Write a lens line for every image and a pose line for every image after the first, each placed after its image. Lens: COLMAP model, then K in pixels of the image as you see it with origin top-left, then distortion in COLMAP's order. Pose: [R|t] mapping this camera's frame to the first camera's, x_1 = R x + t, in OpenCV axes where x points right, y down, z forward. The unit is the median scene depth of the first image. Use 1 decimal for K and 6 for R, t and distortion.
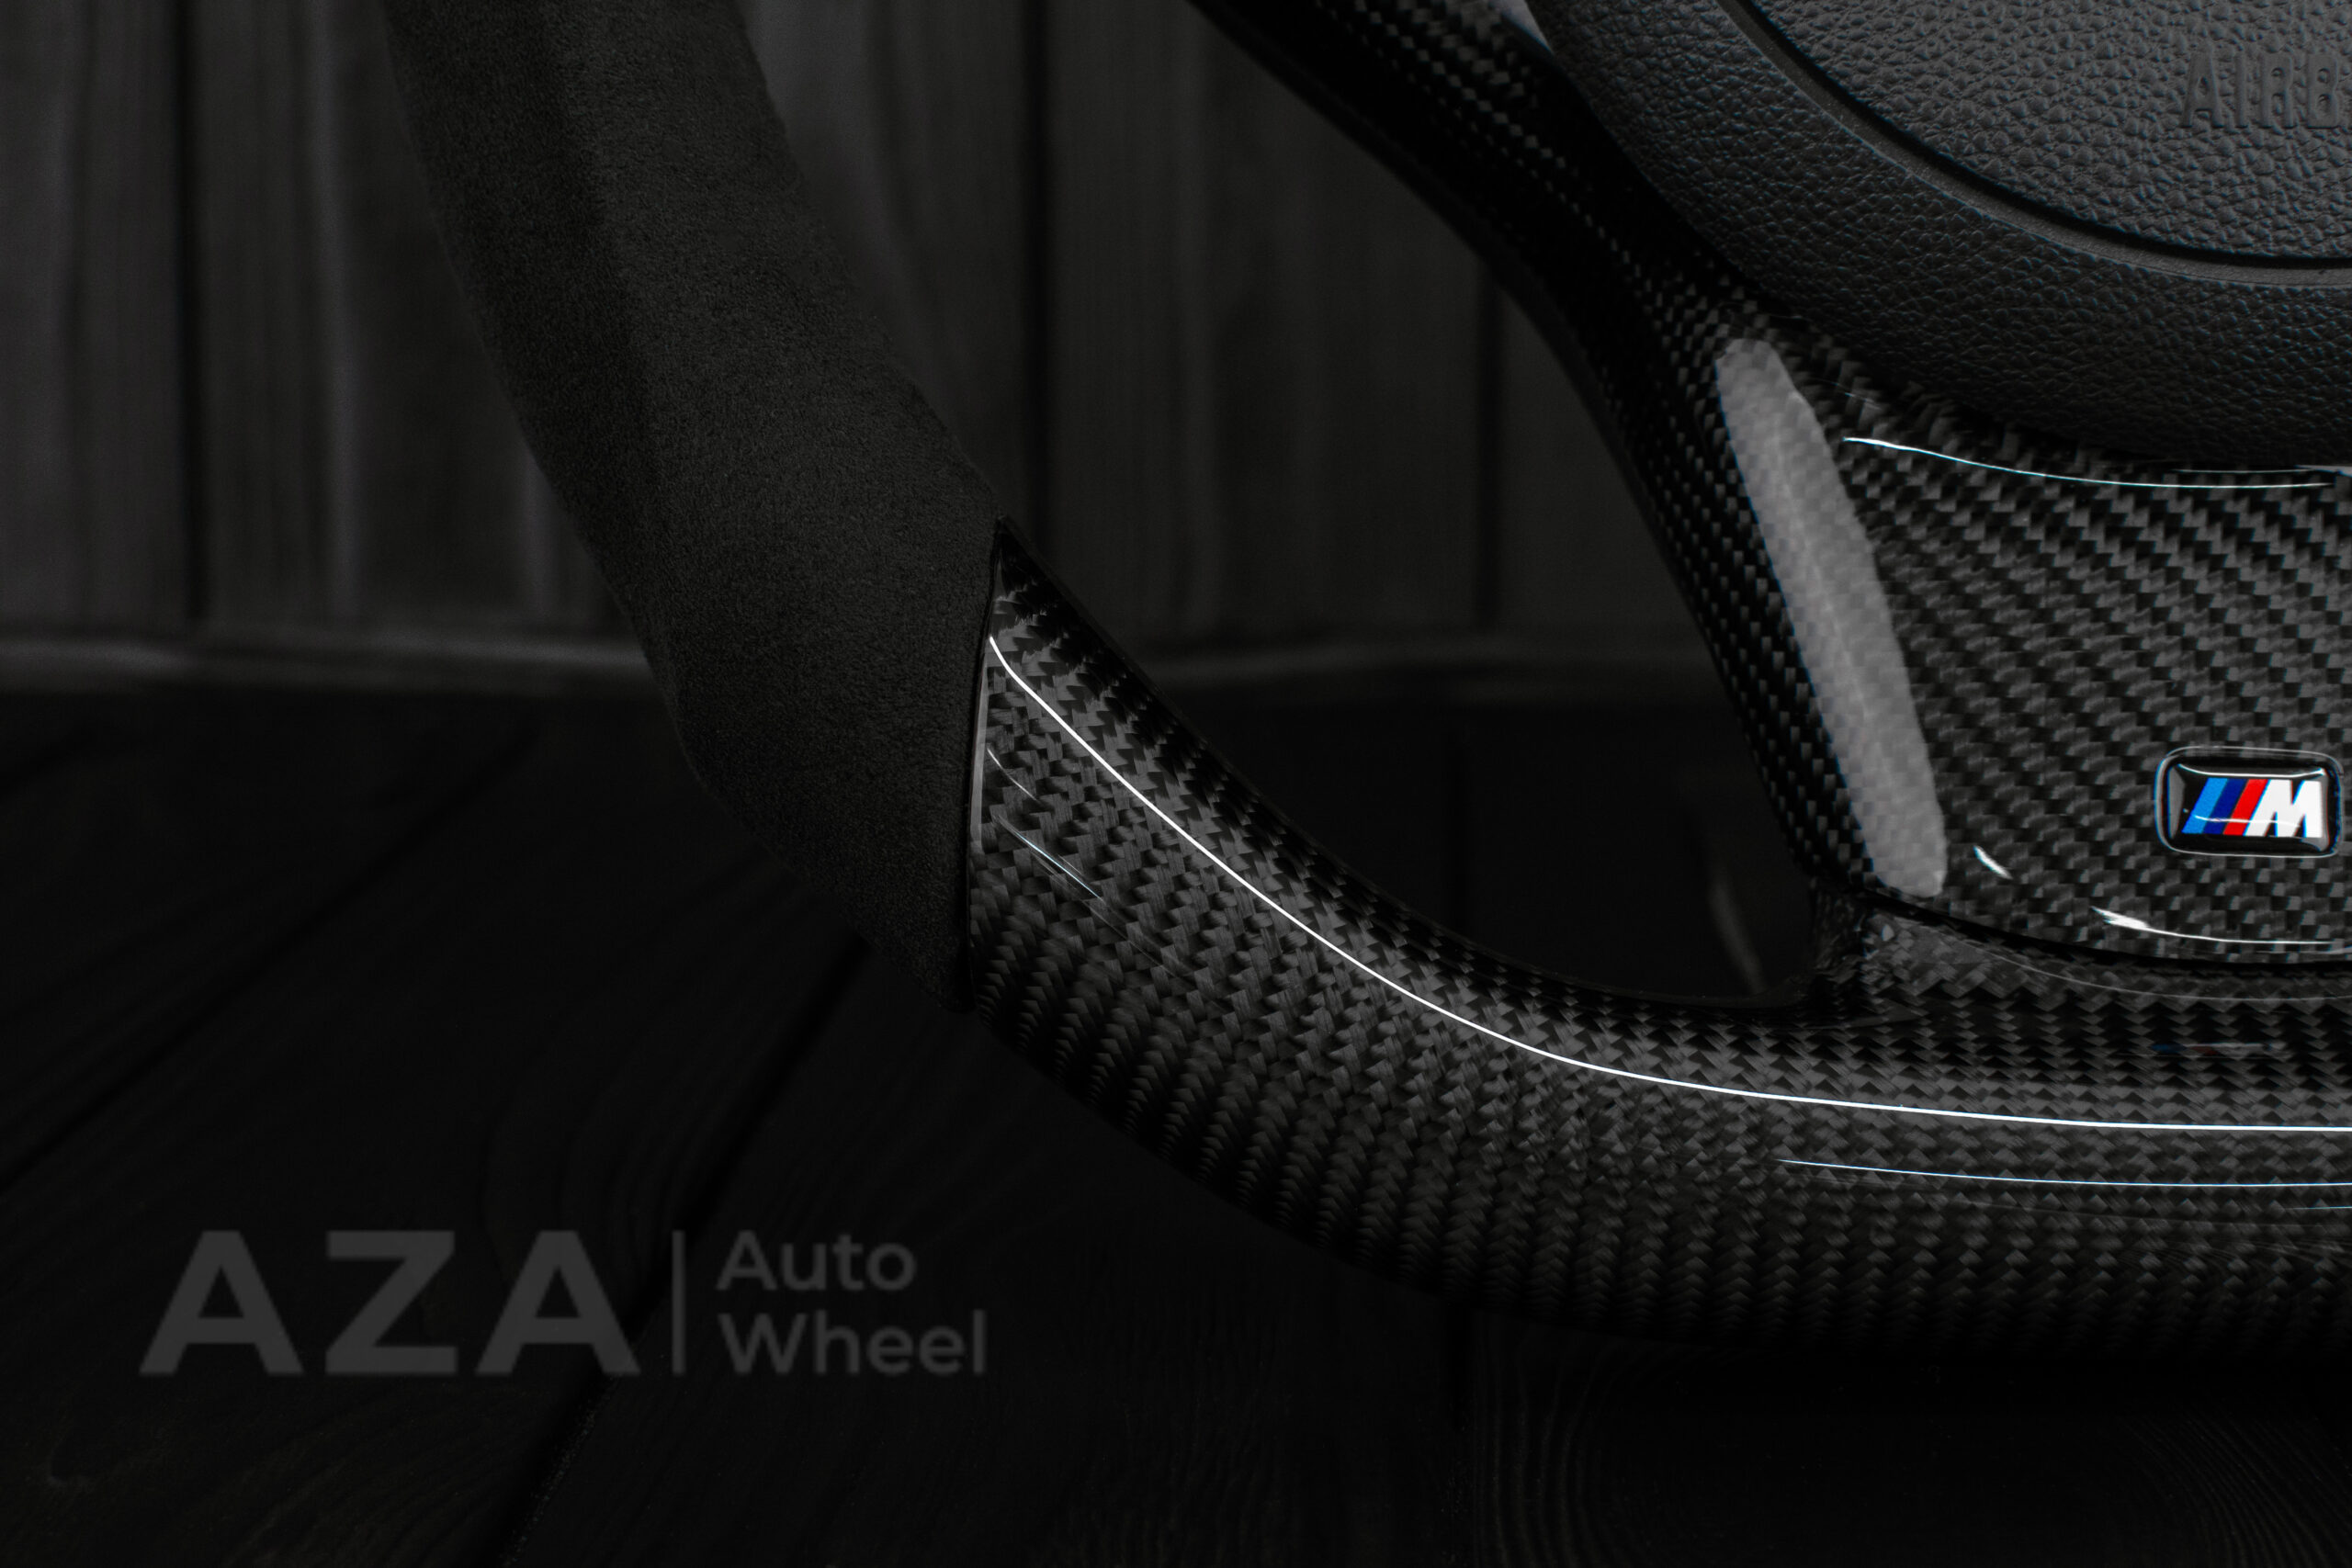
lens RADIAL K [[3509.2, 0, 1160.6], [0, 3509.2, 775.0], [0, 0, 1]] dist [-0.148903, 0.000000]
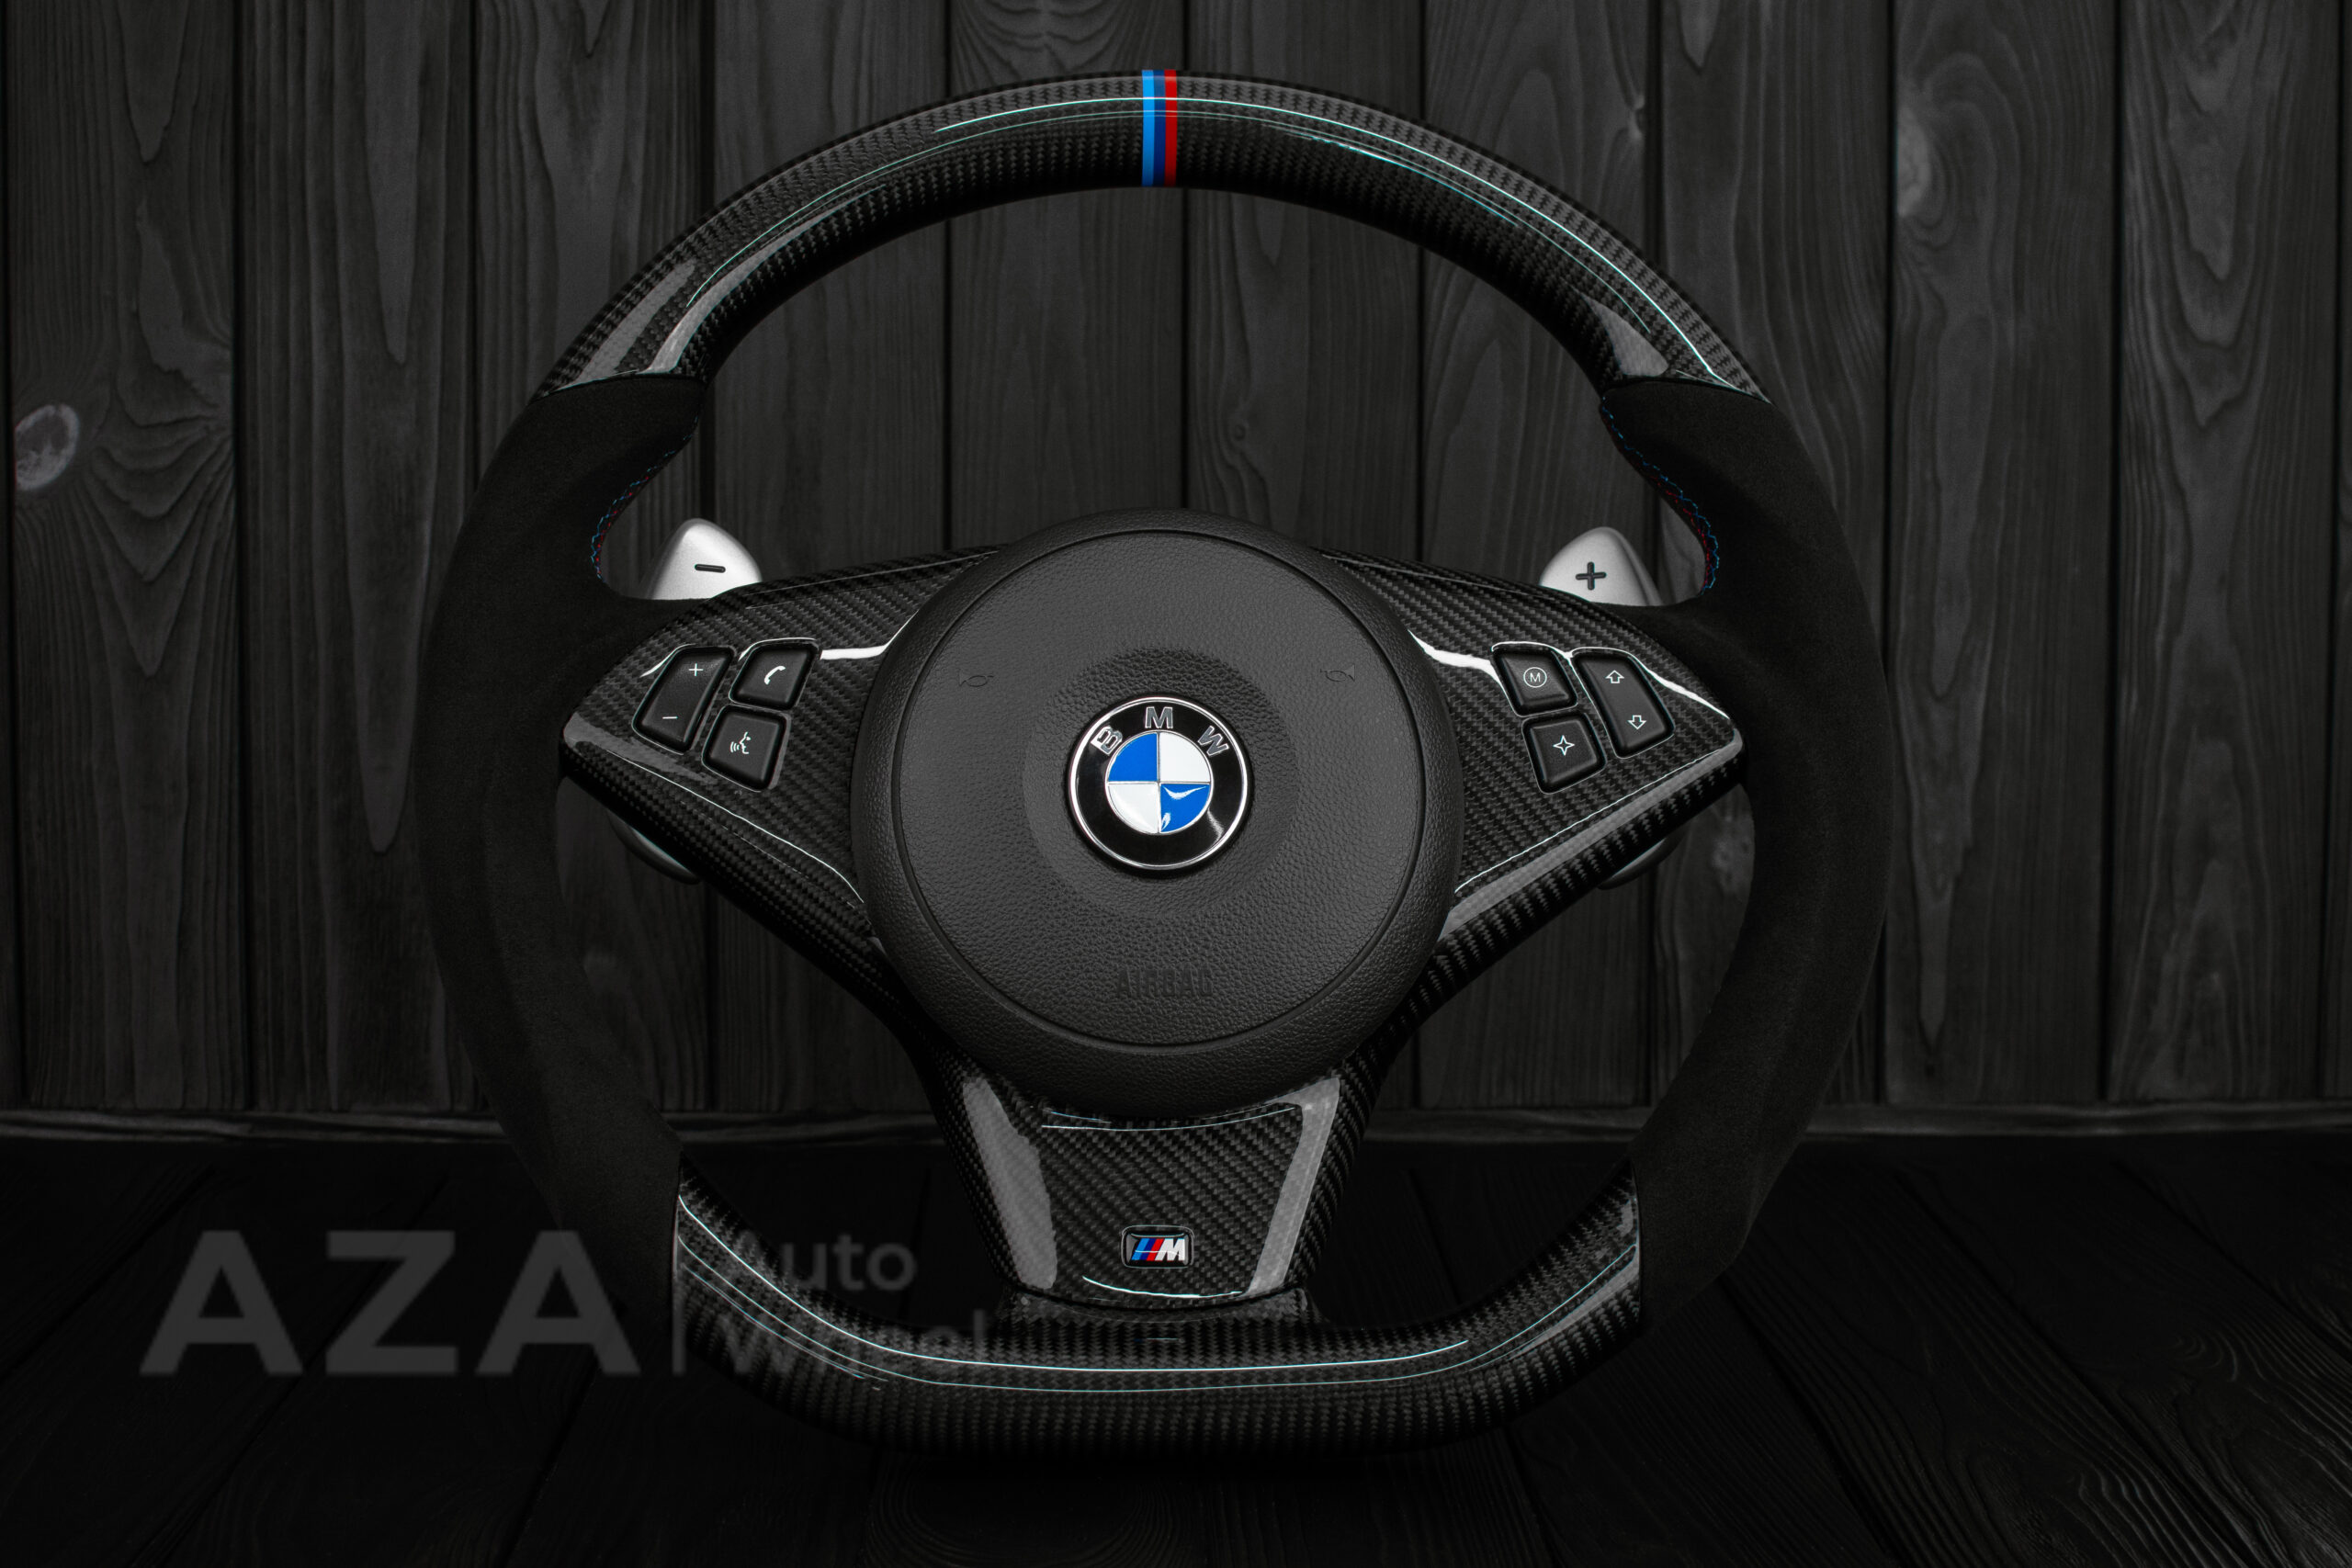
lens RADIAL K [[3509.2, 0, 1044.9], [0, 3509.2, 723.0], [0, 0, 1]] dist [-0.148903, 0.000000]
pose [[0.998887, -0.019386, 0.042996, 0.121253], [0.022965, 0.996169, -0.084380, -0.166344], [-0.041195, 0.085273, 0.995506, -1.674901]]
